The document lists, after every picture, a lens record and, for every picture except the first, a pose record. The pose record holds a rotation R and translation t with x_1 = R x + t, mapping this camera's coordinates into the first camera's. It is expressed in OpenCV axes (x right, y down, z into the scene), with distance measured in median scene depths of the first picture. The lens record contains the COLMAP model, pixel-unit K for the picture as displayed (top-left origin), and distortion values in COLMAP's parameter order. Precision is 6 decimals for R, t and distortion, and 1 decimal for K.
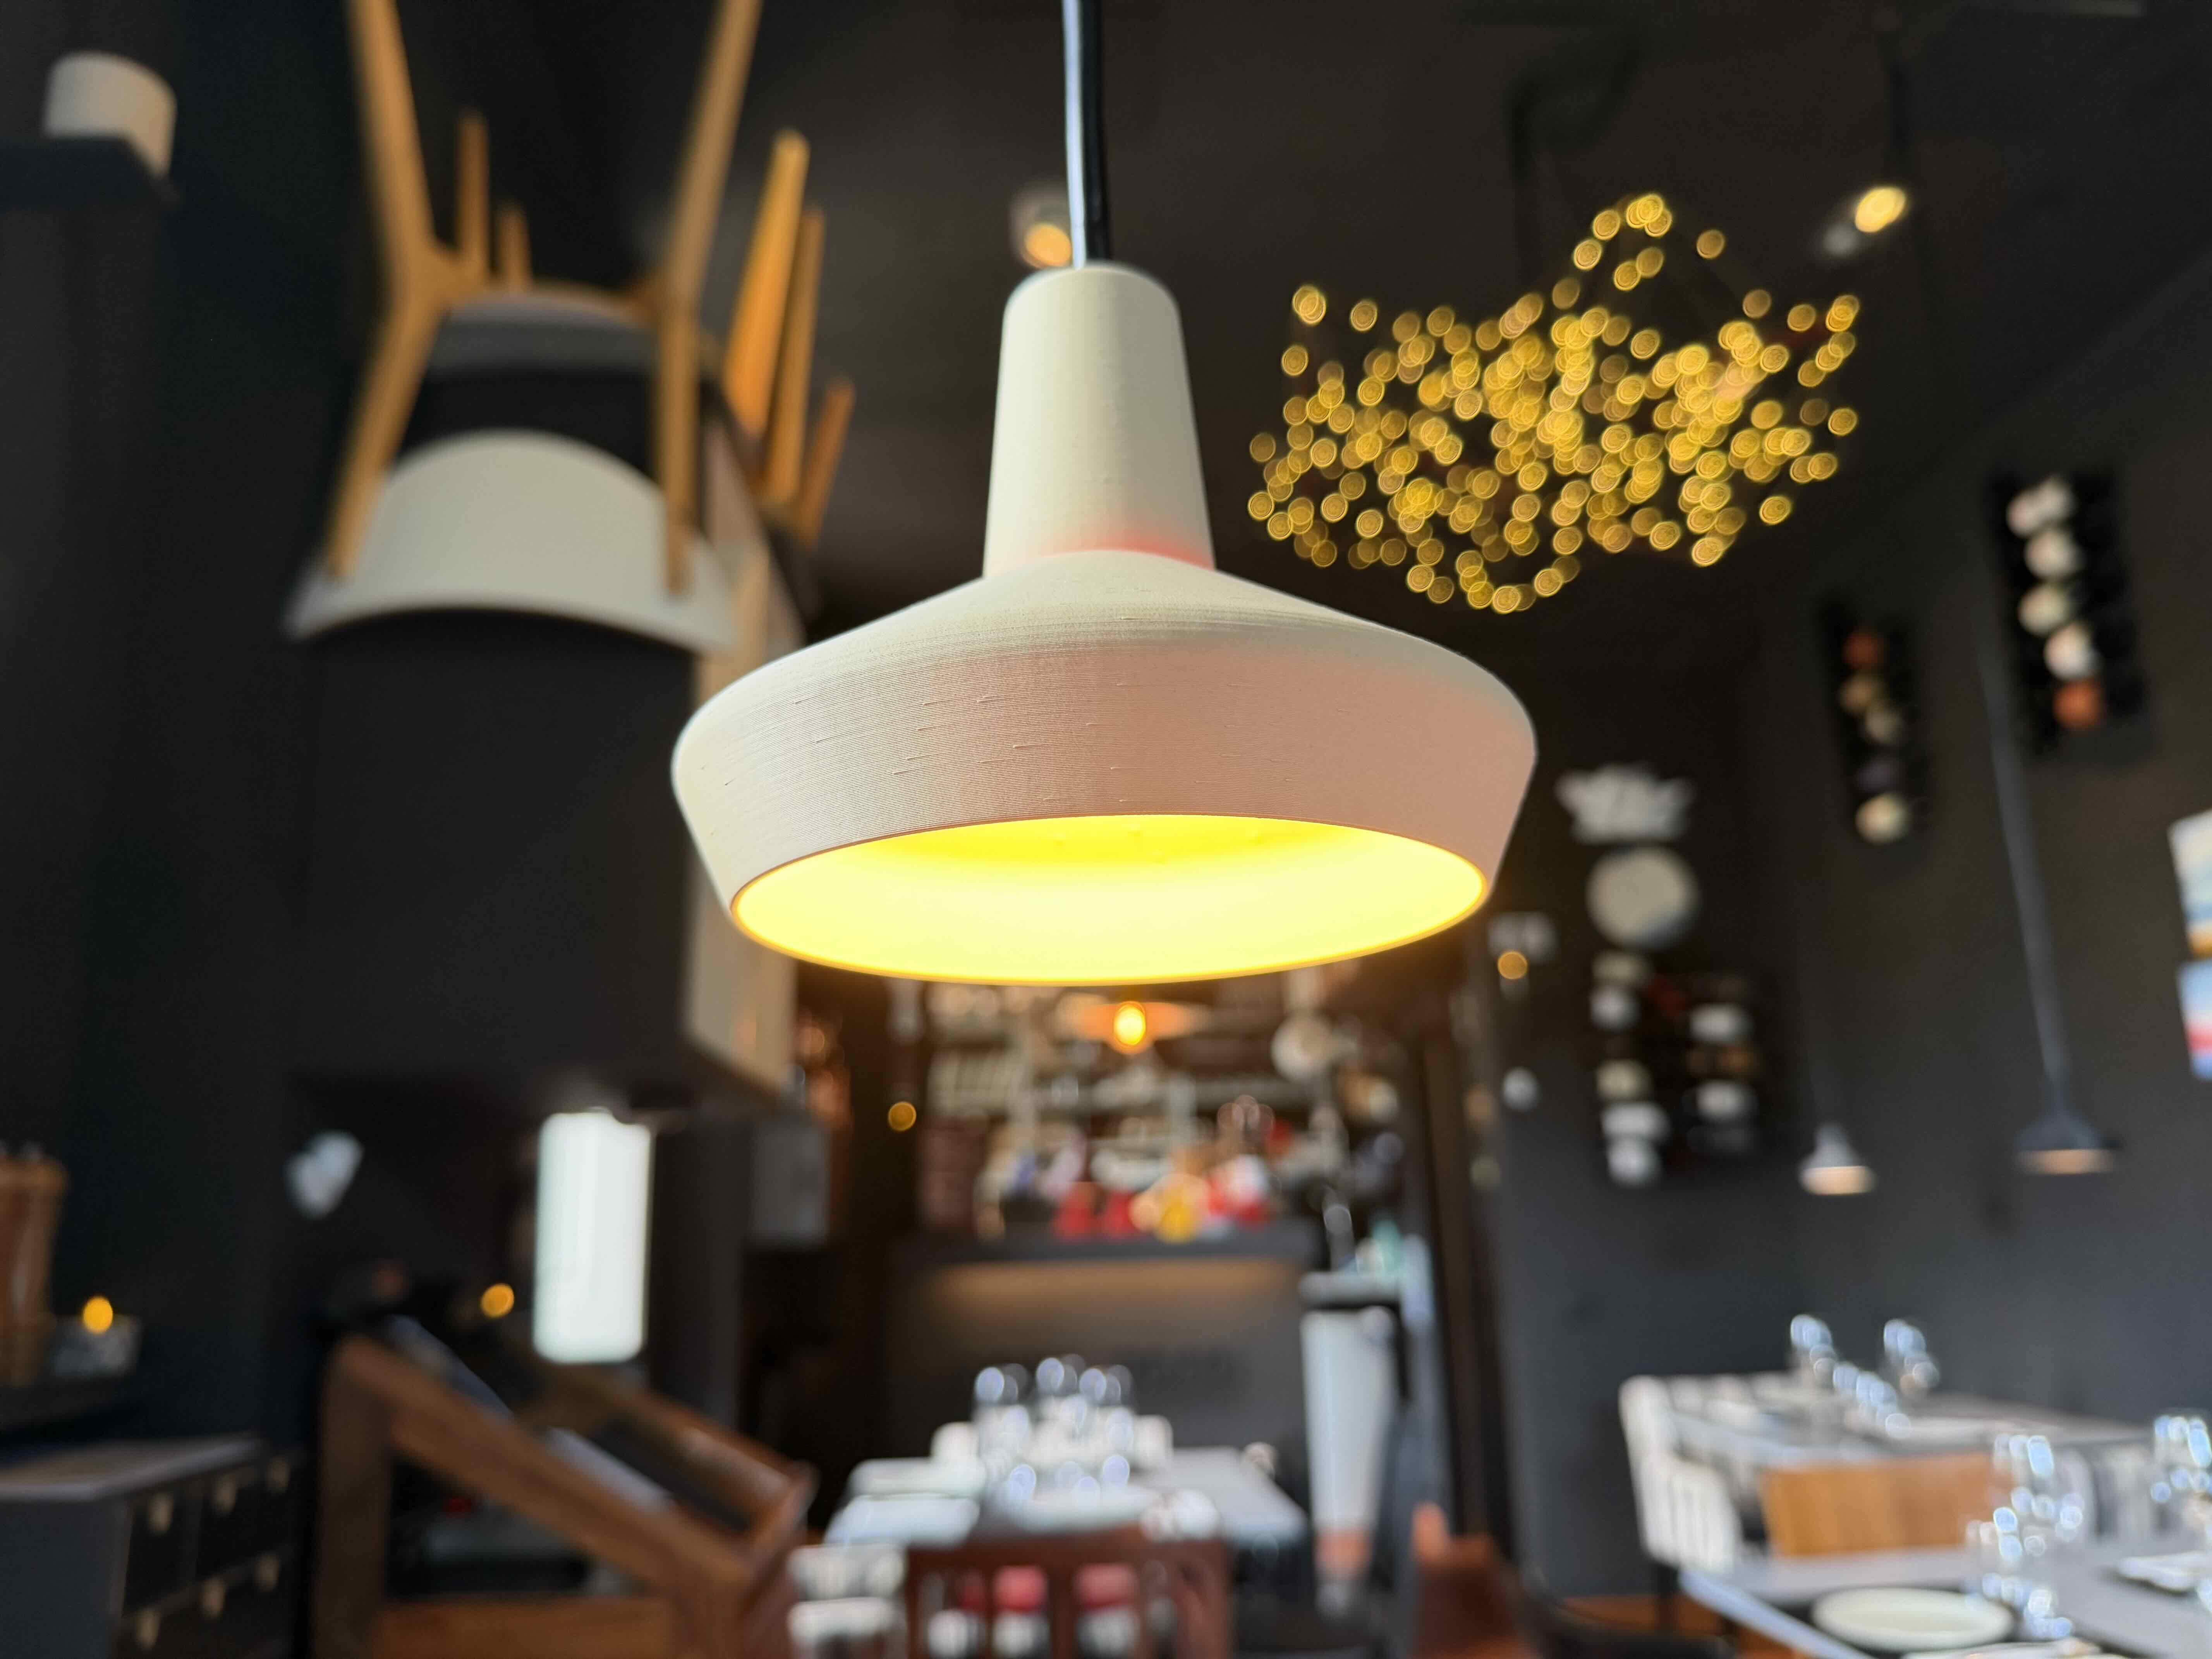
lens RADIAL K [[1575.0, 0, 1112.2], [0, 1575.0, 842.6], [0, 0, 1]] dist [0.006704, -0.121136]
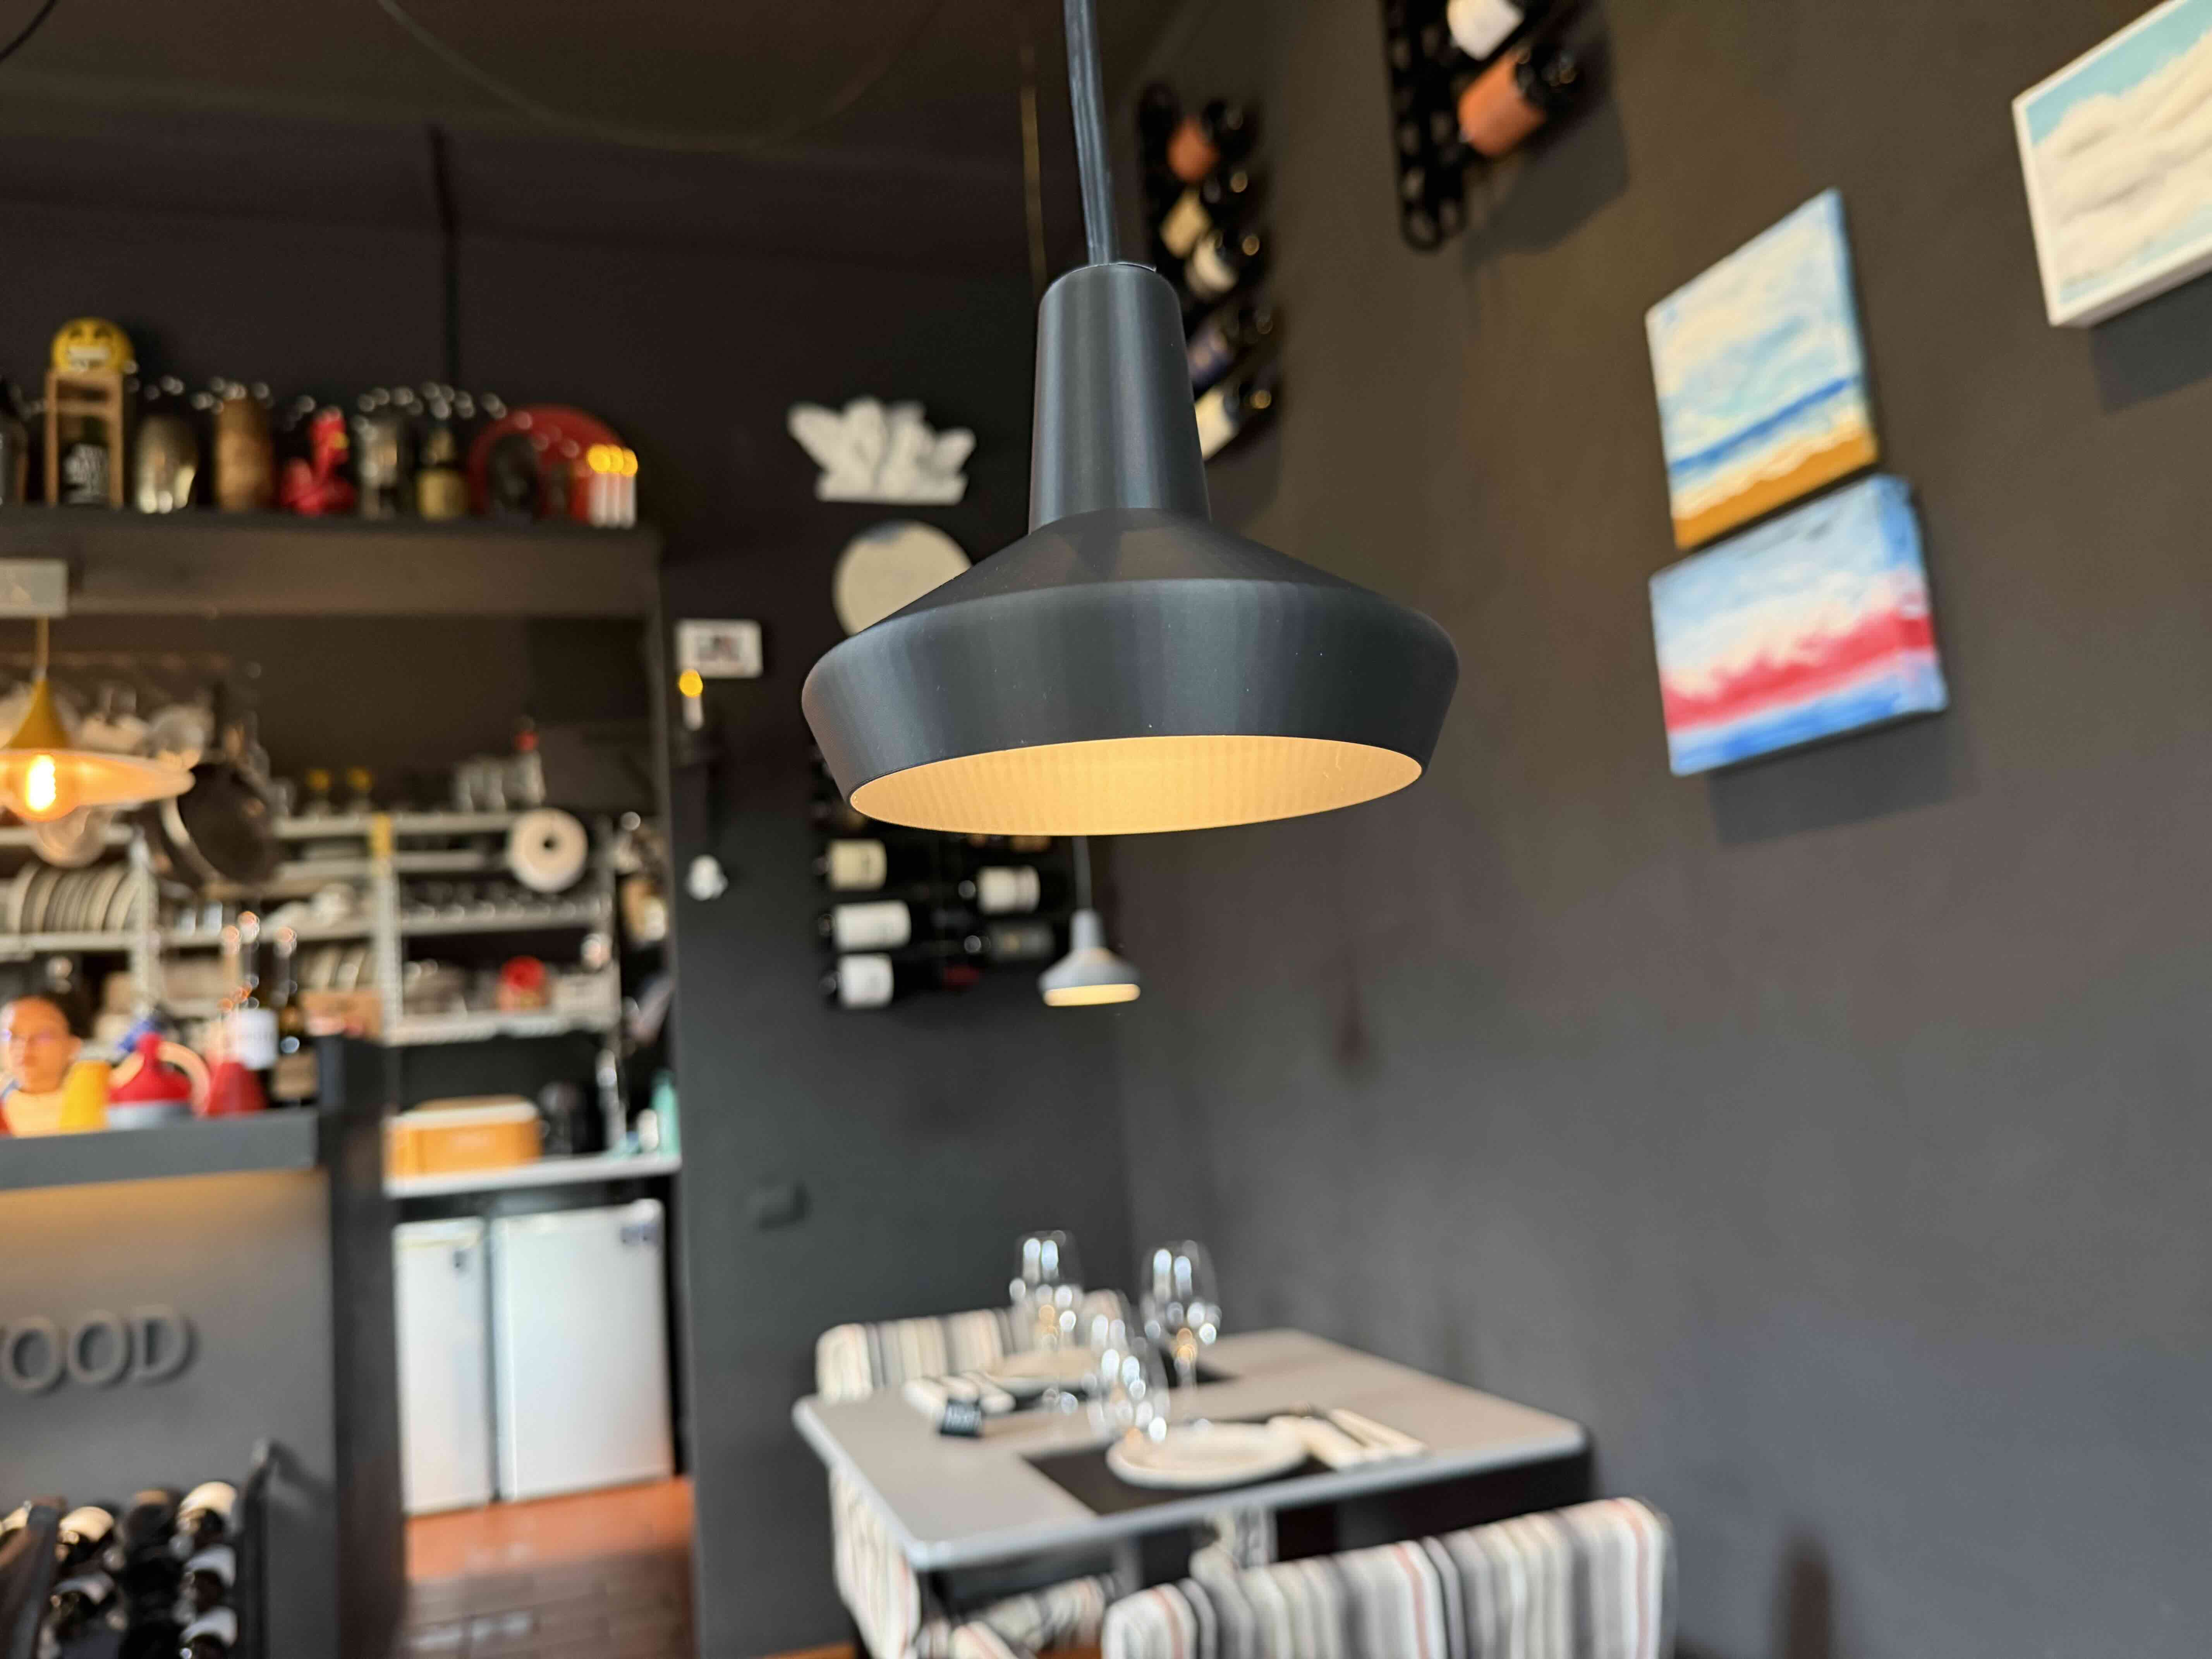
lens RADIAL K [[1575.0, 0, 1112.2], [0, 1575.0, 842.6], [0, 0, 1]] dist [0.006704, -0.121136]
pose [[0.955854, -0.013258, 0.293542, 0.448893], [-0.014591, 0.995608, 0.092481, 0.156548], [-0.293479, -0.092681, 0.951462, 0.664646]]
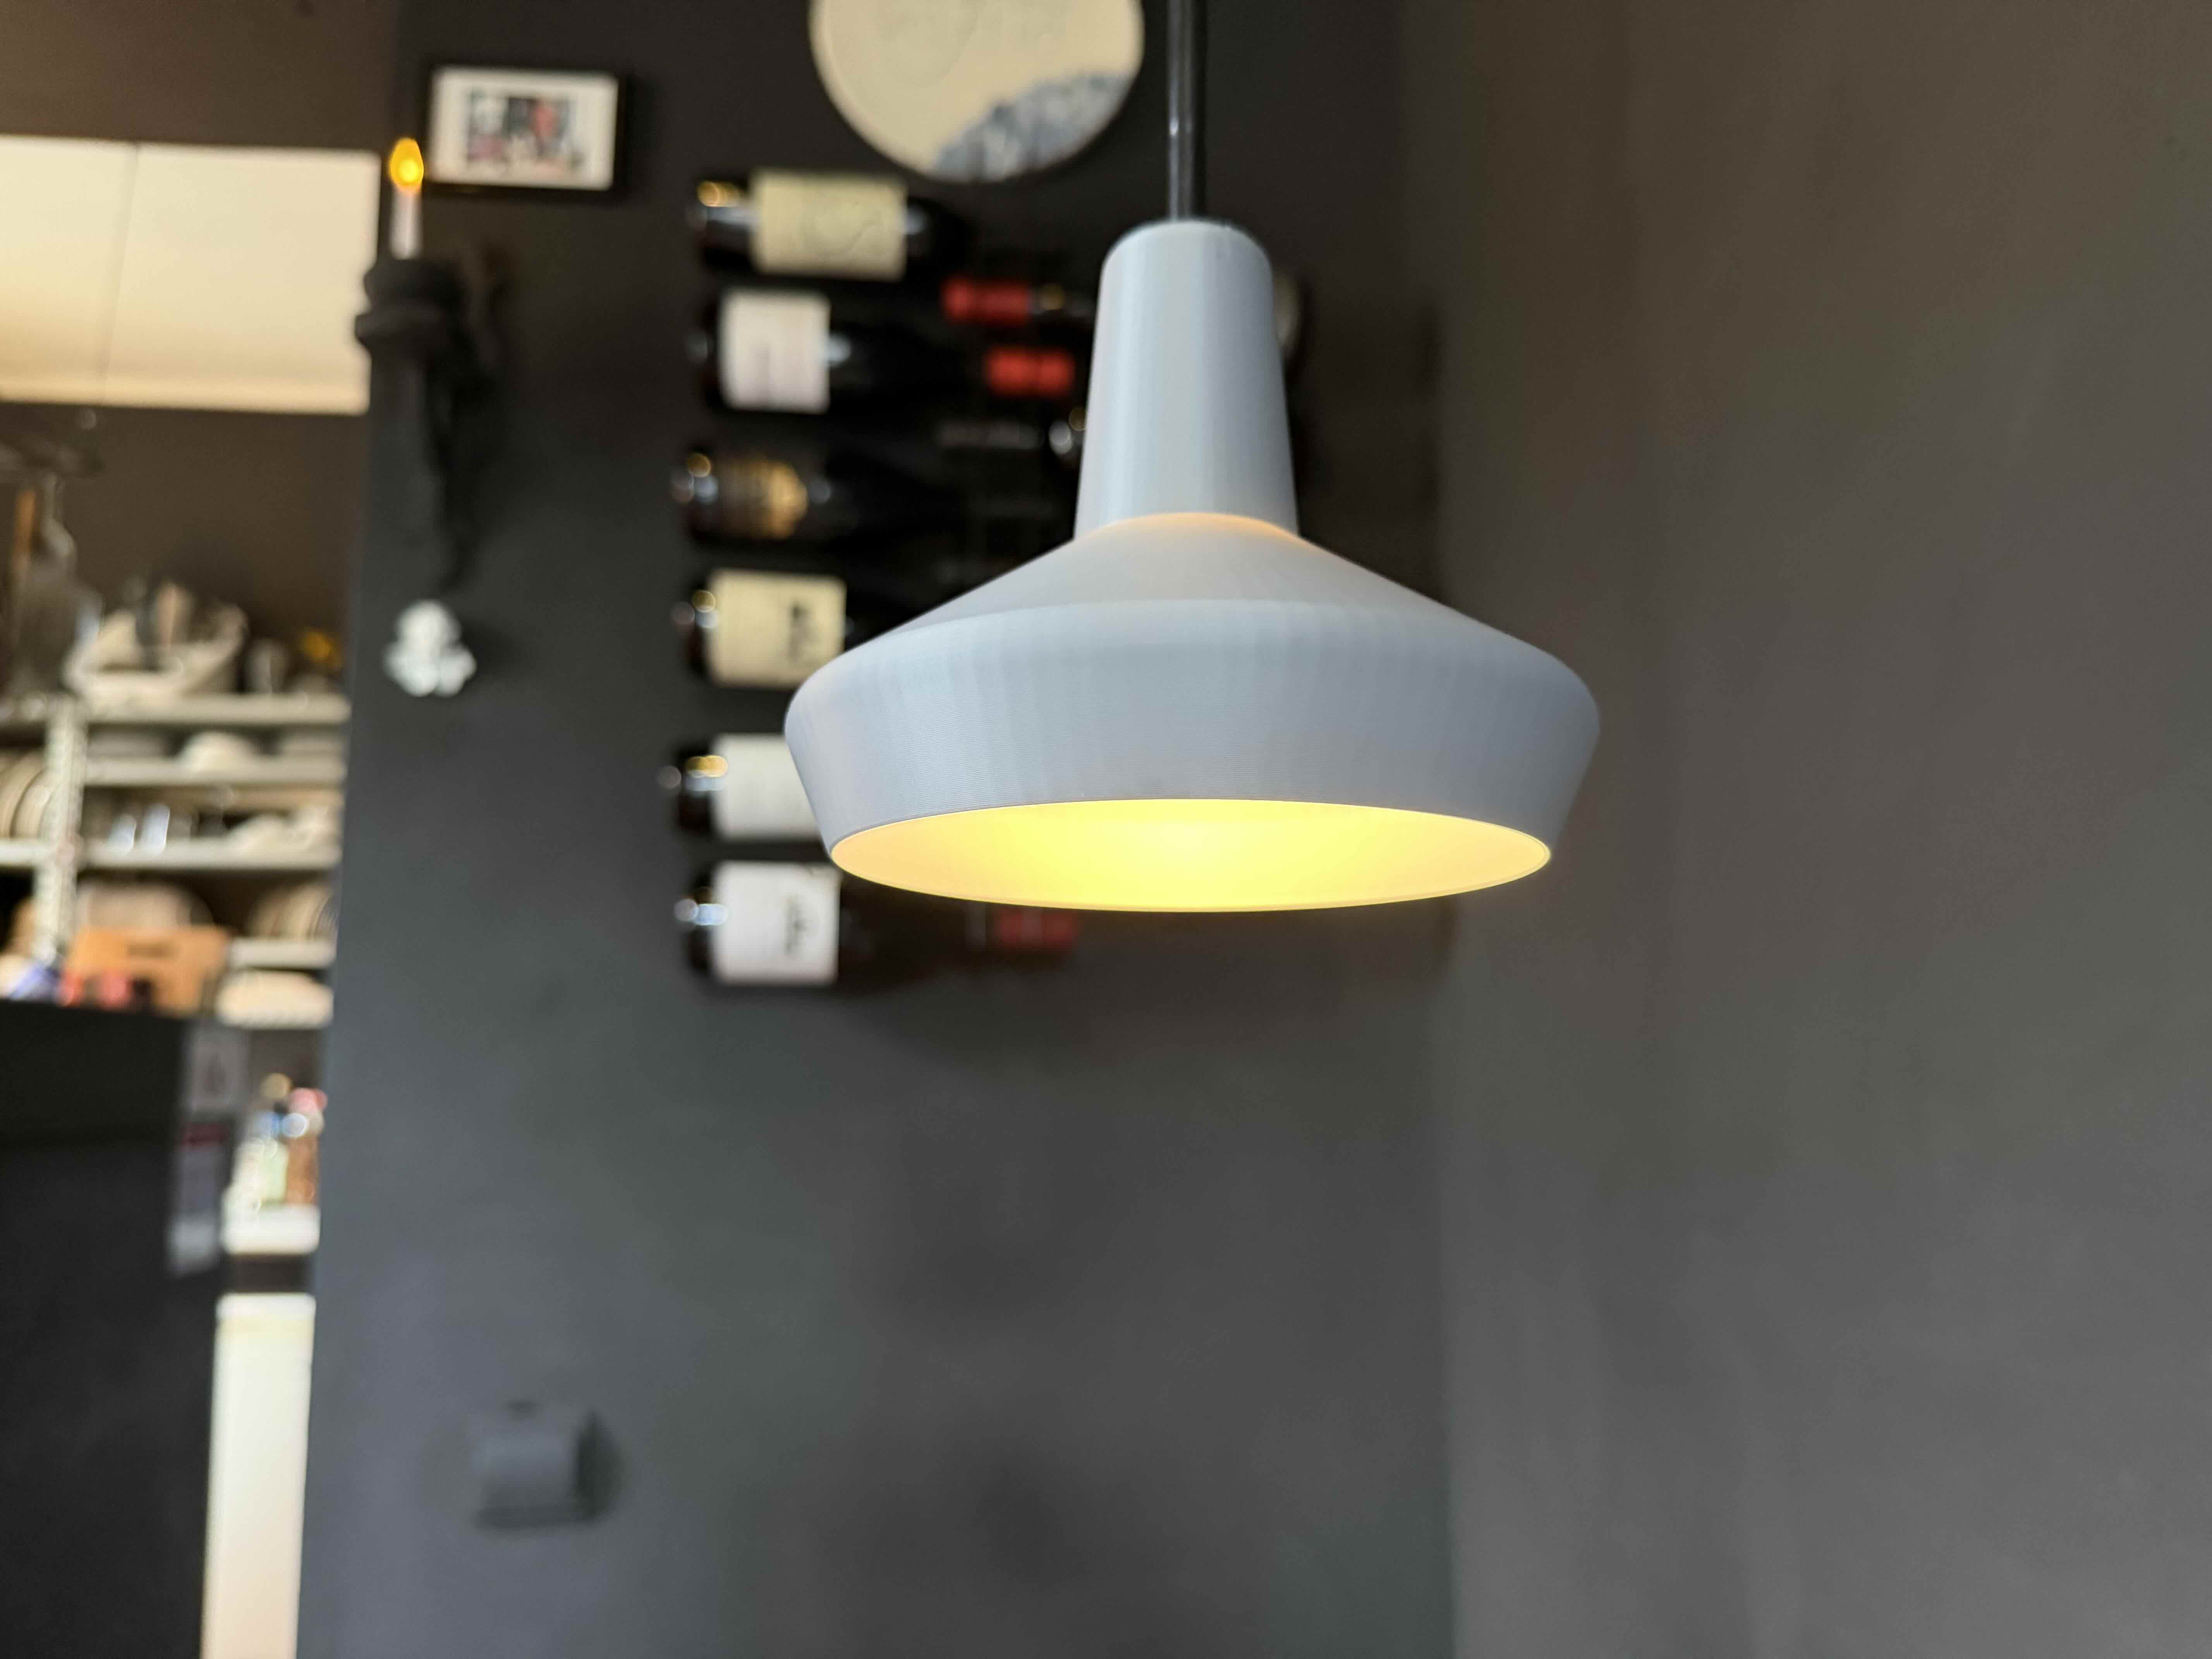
lens RADIAL K [[1575.0, 0, 1112.2], [0, 1575.0, 842.6], [0, 0, 1]] dist [0.006704, -0.121136]
pose [[0.995485, 0.040933, 0.085644, 0.693559], [-0.047517, 0.995952, 0.076304, 0.320412], [-0.082174, -0.080029, 0.993400, 1.426562]]
